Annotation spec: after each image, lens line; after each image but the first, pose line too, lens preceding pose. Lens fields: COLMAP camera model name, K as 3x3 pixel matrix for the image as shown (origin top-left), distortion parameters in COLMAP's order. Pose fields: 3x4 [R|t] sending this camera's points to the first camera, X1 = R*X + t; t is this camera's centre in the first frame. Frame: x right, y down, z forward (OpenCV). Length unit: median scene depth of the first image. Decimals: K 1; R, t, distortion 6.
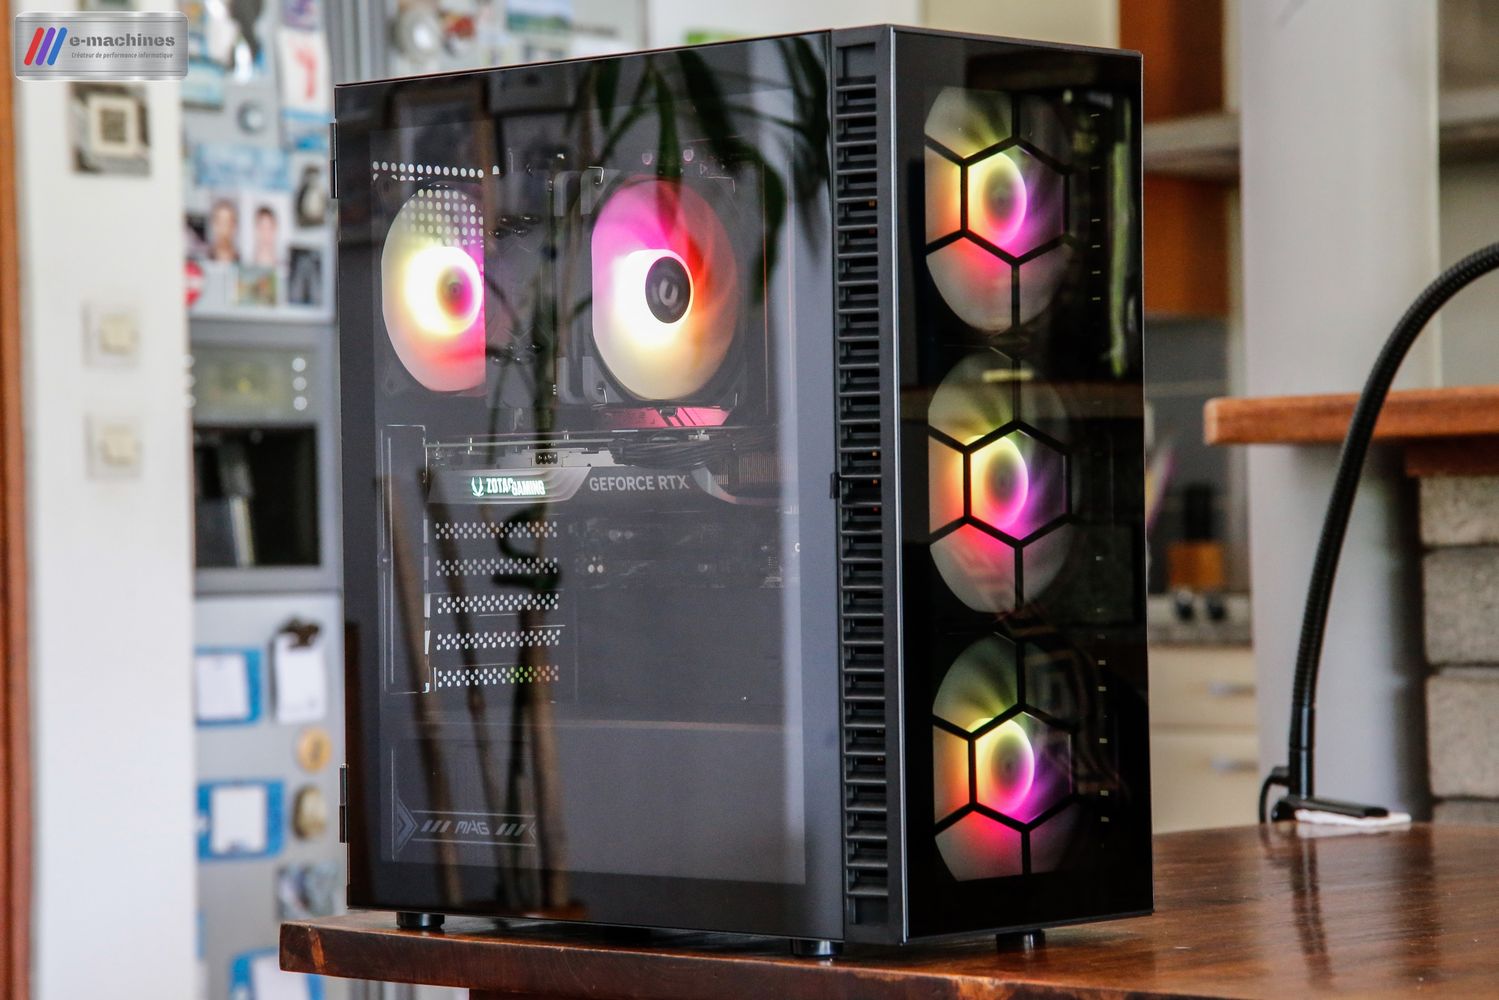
lens RADIAL K [[4355.7, 0, 749.5], [0, 4355.7, 500.0], [0, 0, 1]] dist [0.702538, -0.194643]
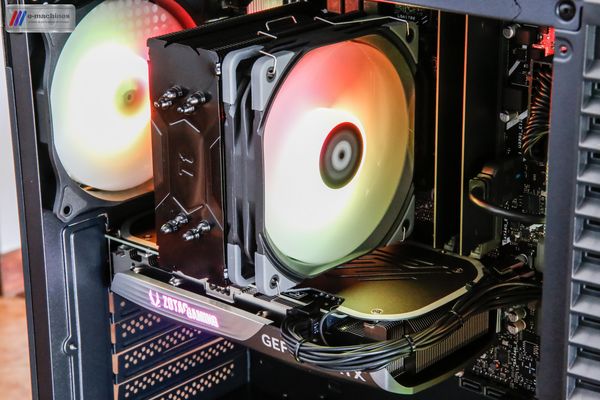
lens RADIAL K [[1457.6, 0, 300.0], [0, 1457.6, 200.0], [0, 0, 1]] dist [0.314864, -0.242544]
pose [[0.999997, 0.002591, 0.000177, -0.027050], [-0.002496, 0.939794, 0.341734, -0.144483], [0.000719, -0.341733, 0.939797, 0.668534]]
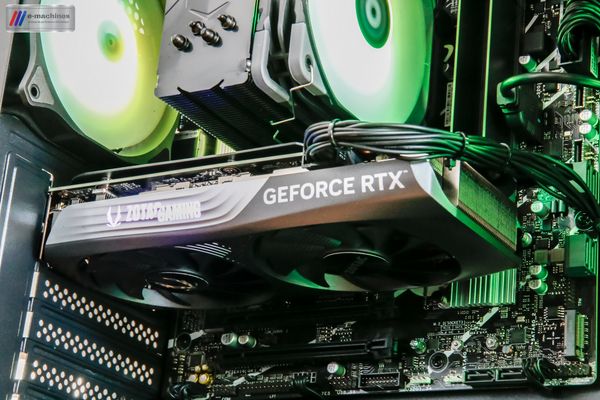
lens RADIAL K [[1557.8, 0, 300.0], [0, 1557.8, 200.0], [0, 0, 1]] dist [0.265196, -0.146165]
pose [[0.975650, 0.165270, 0.144198, -0.070815], [-0.104988, 0.929126, -0.354545, 0.099945], [-0.192574, 0.330773, 0.923853, 0.694185]]
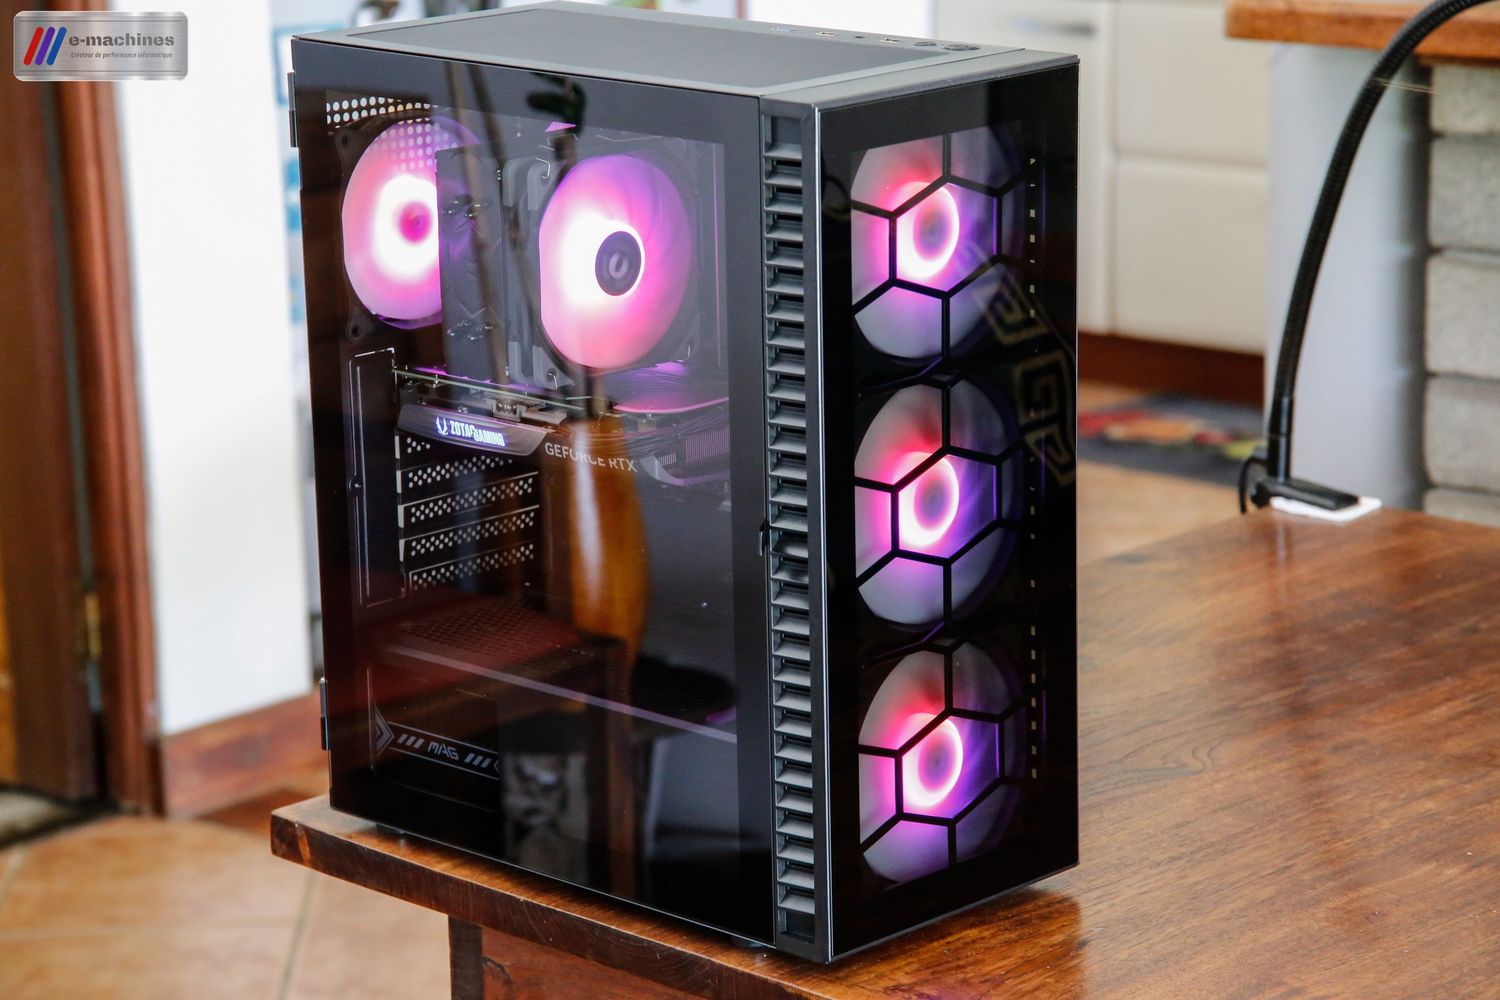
lens RADIAL K [[4143.8, 0, 750.0], [0, 4143.8, 500.0], [0, 0, 1]] dist [0.645435, 0.291902]
pose [[0.999331, 0.003329, -0.036415, 0.046289], [0.005887, 0.968212, 0.250061, -0.229959], [0.036090, -0.250108, 0.967545, 0.041989]]
